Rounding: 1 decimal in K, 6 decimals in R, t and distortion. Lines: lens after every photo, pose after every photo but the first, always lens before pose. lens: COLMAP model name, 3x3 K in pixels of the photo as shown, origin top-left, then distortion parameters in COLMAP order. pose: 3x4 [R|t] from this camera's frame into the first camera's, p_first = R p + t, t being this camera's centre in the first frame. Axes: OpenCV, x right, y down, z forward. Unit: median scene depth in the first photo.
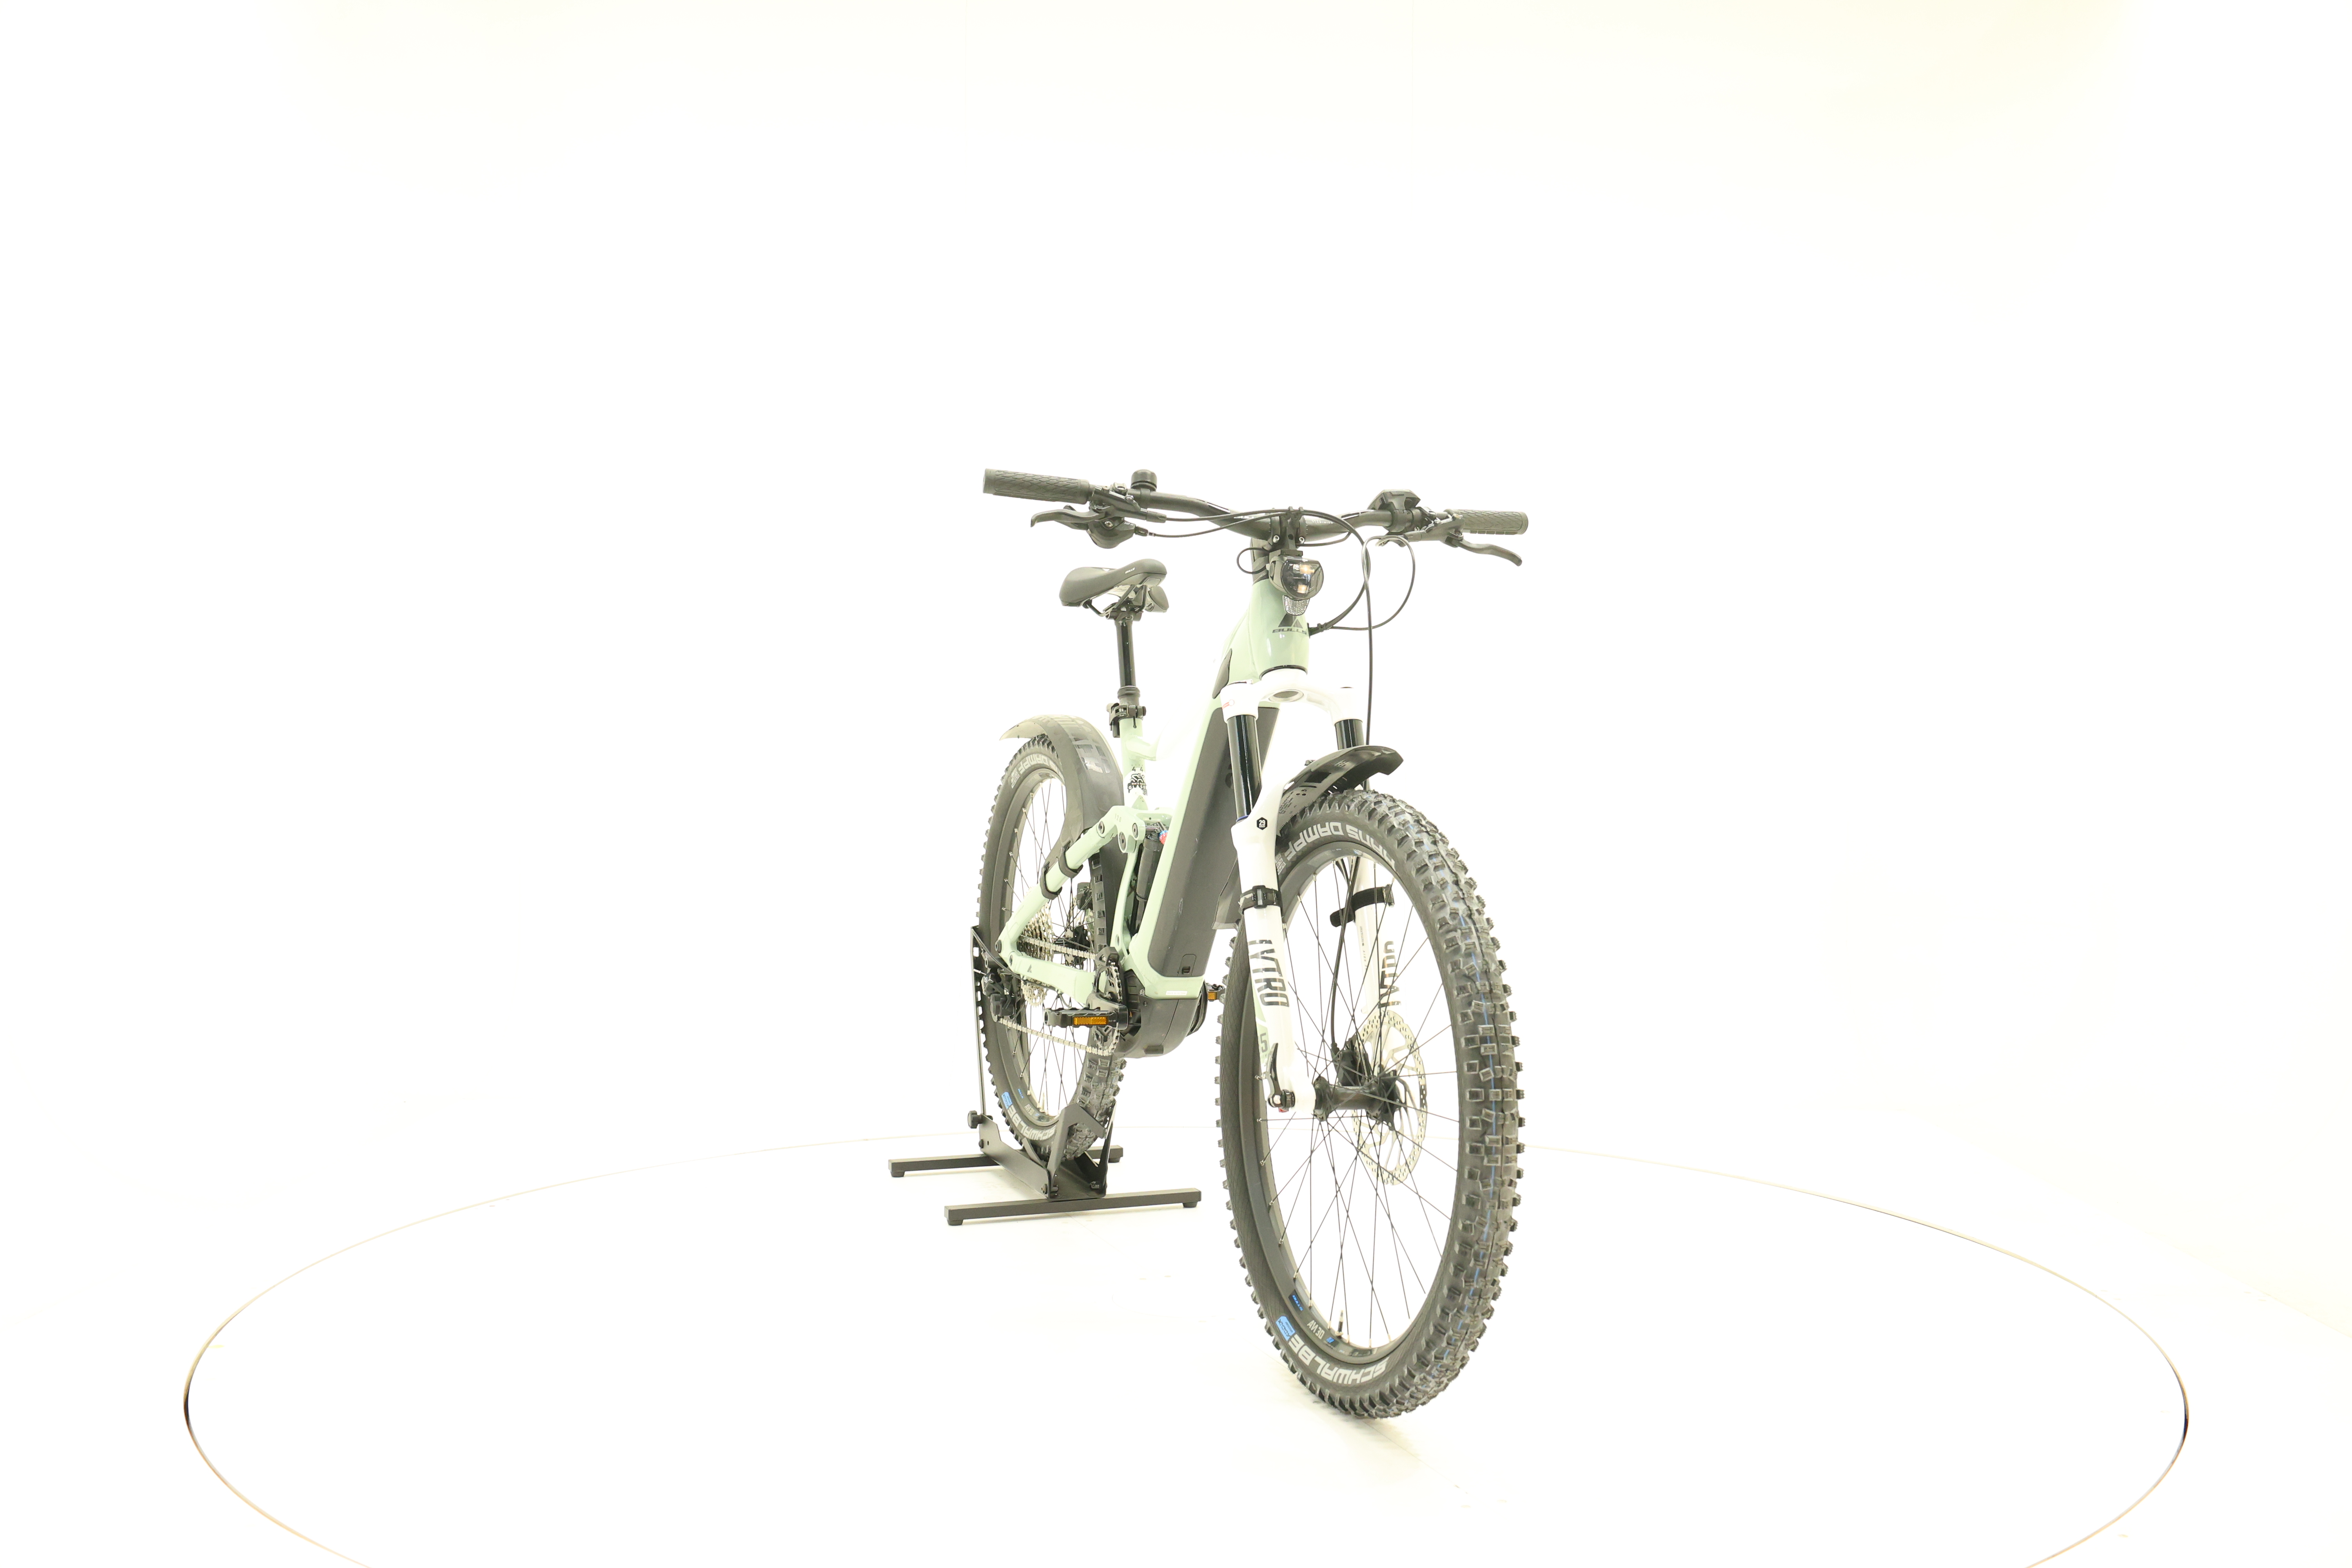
lens RADIAL K [[2170.5, 0, 1165.8], [0, 2170.5, 784.1], [0, 0, 1]] dist [-0.032477, 0.000000]
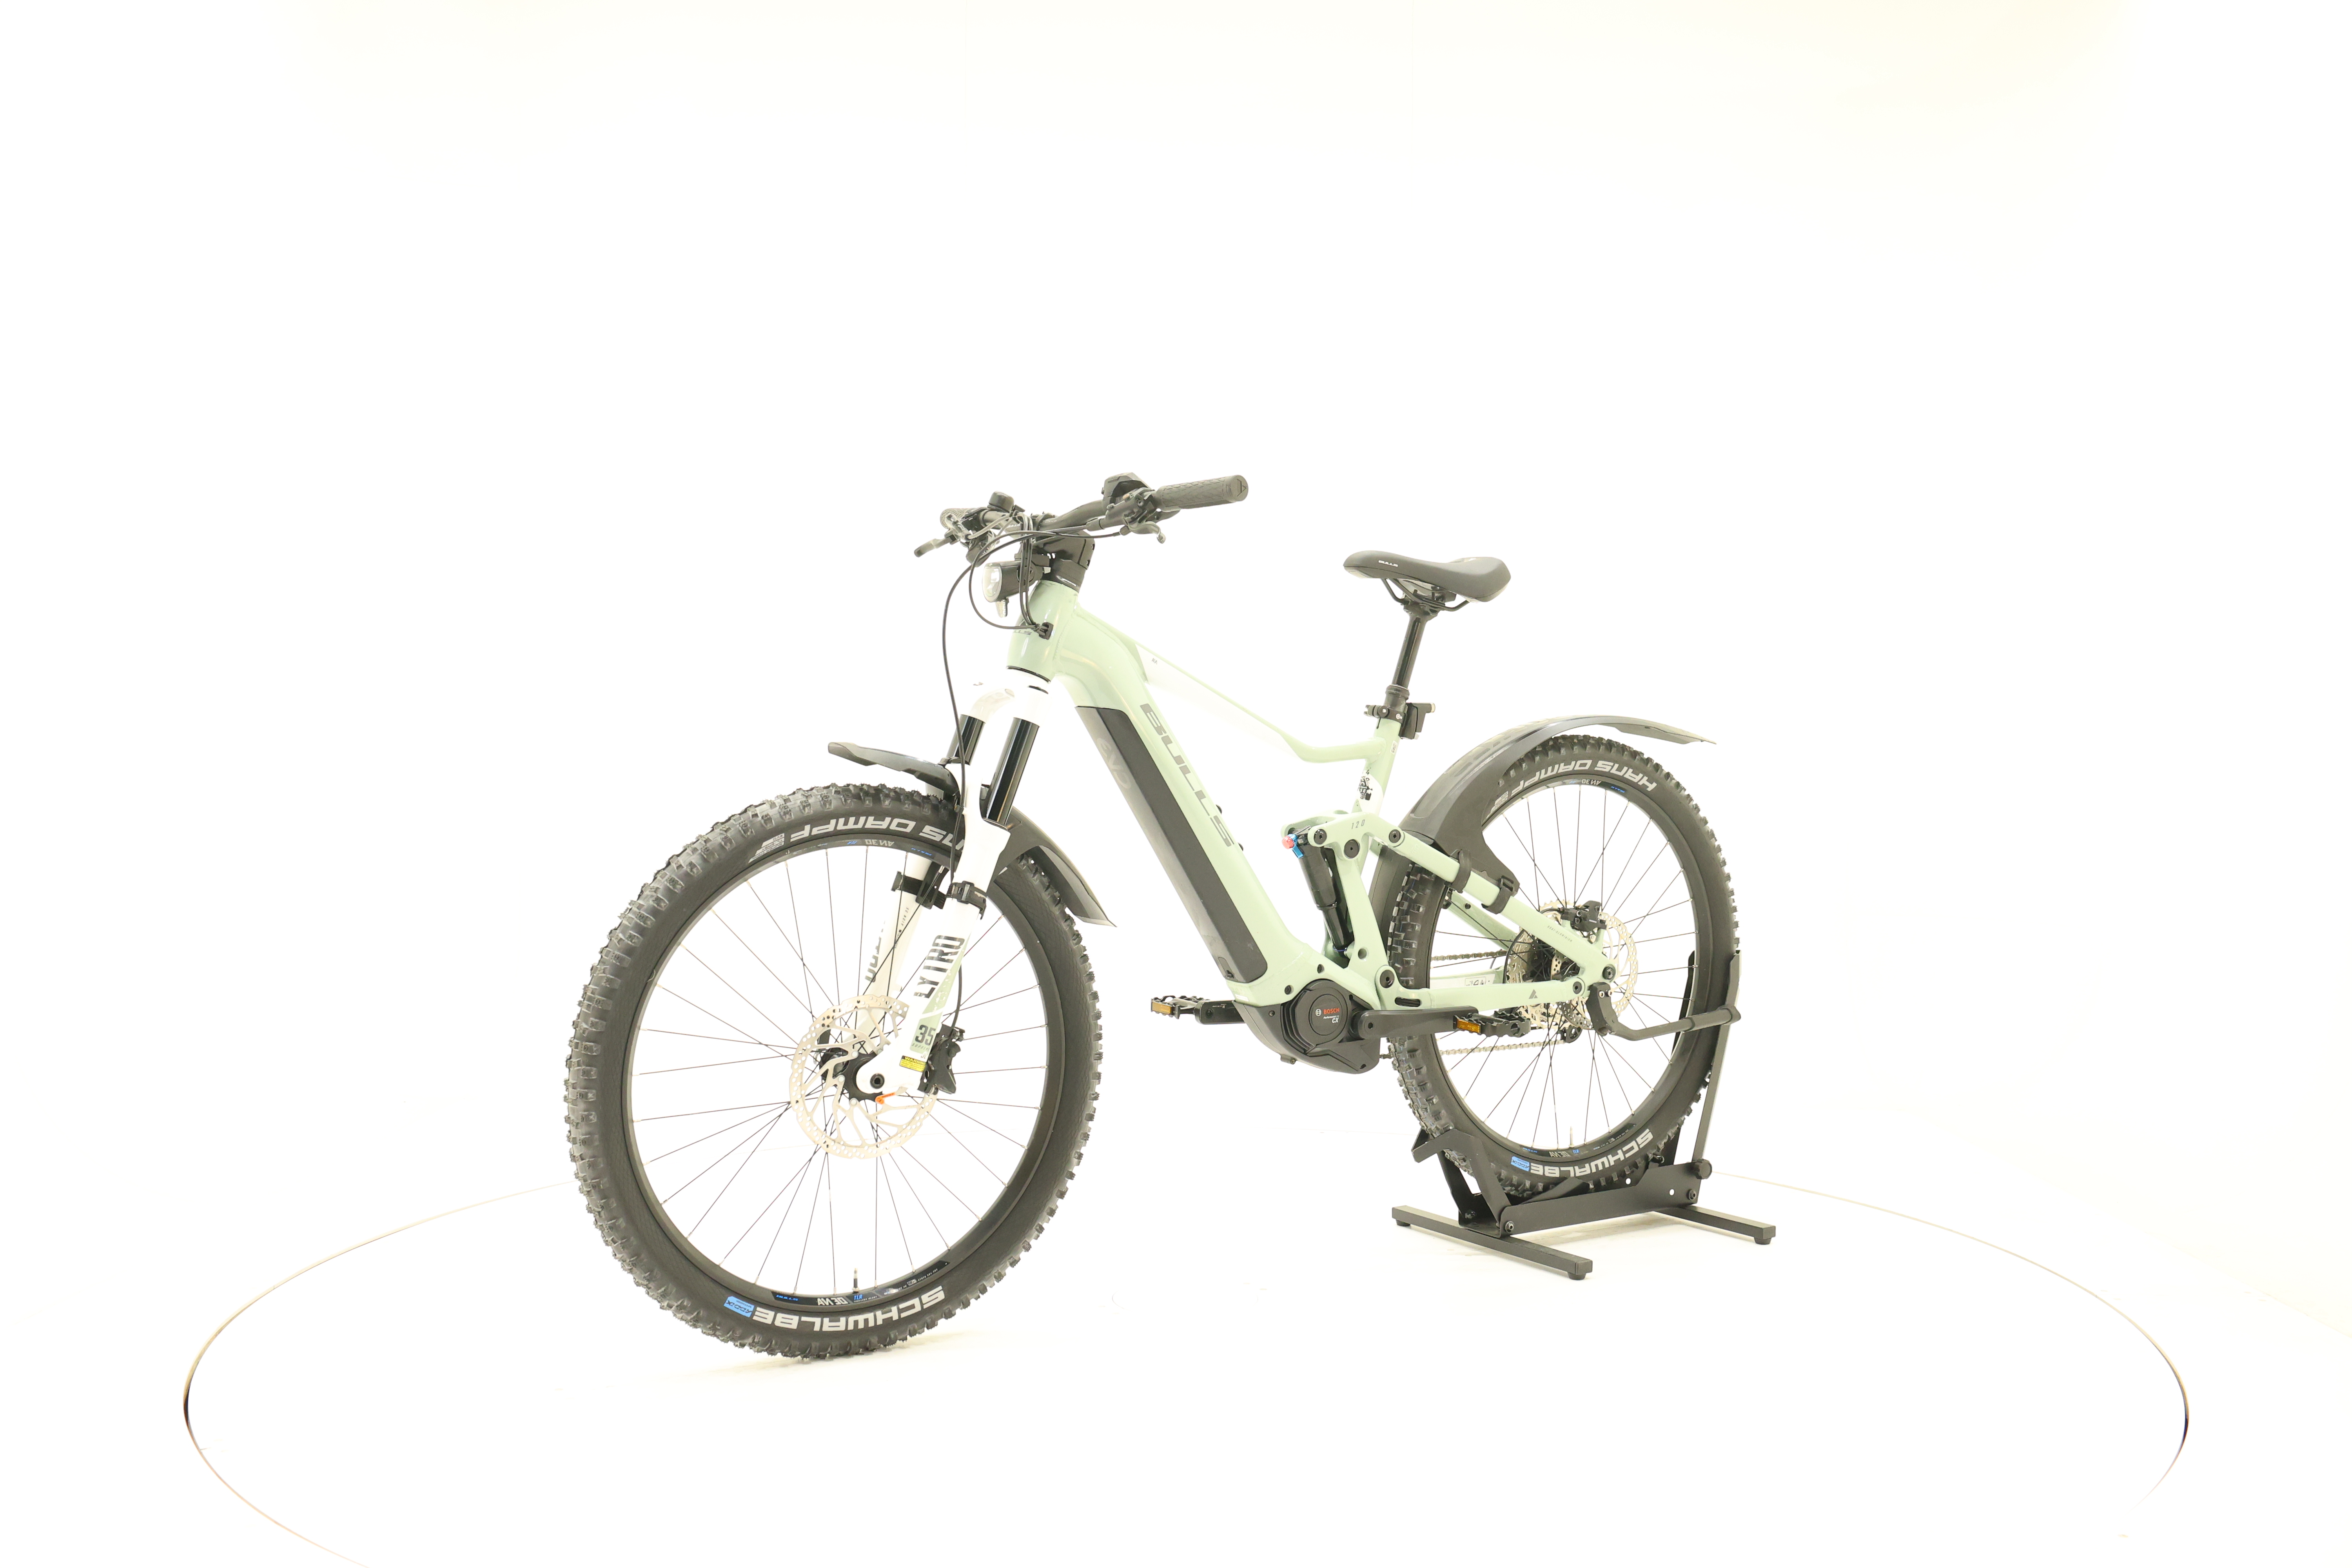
lens RADIAL K [[2170.5, 0, 1174.3], [0, 2170.5, 781.0], [0, 0, 1]] dist [-0.032477, 0.000000]
pose [[0.213877, 0.021049, -0.976634, 1.074742], [-0.028565, 0.999475, 0.015285, -0.018003], [0.976443, 0.024629, 0.214366, 0.853010]]
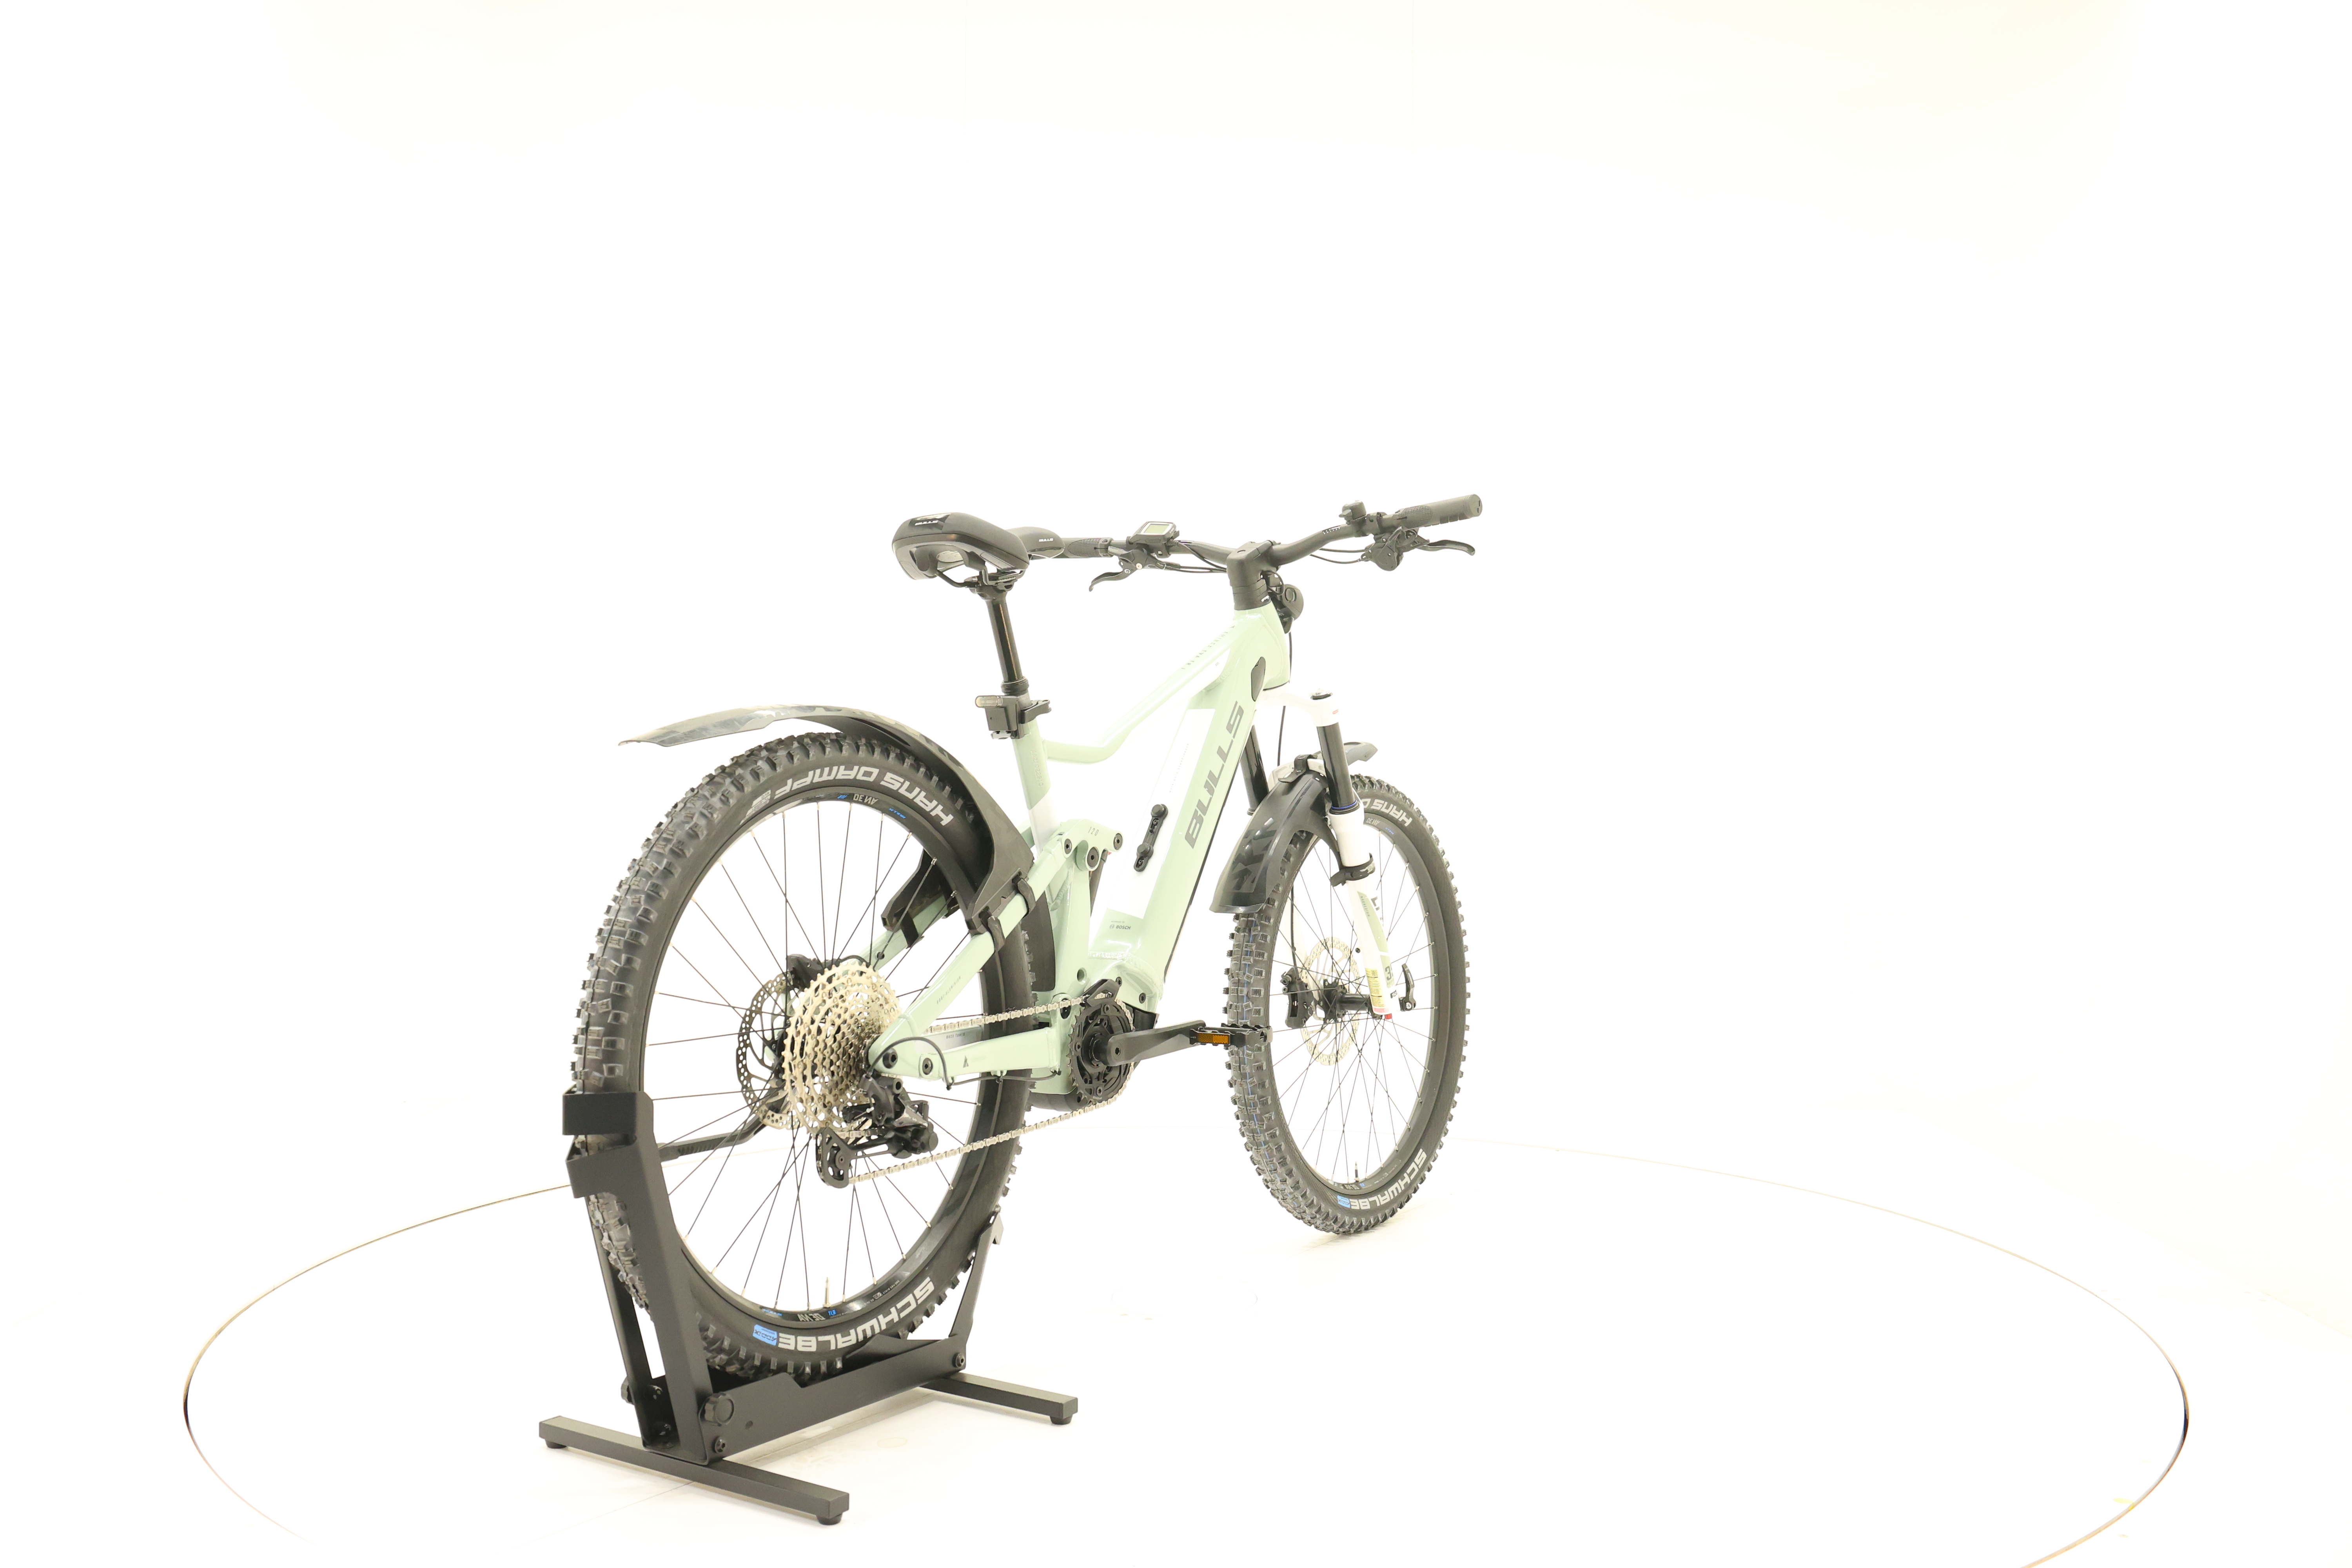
lens RADIAL K [[2170.5, 0, 1164.6], [0, 2170.5, 777.1], [0, 0, 1]] dist [-0.032477, 0.000000]
pose [[-0.583912, -0.021736, 0.811526, -0.870180], [0.014312, 0.999210, 0.037061, -0.044256], [-0.811691, 0.033255, -0.583140, 1.739193]]
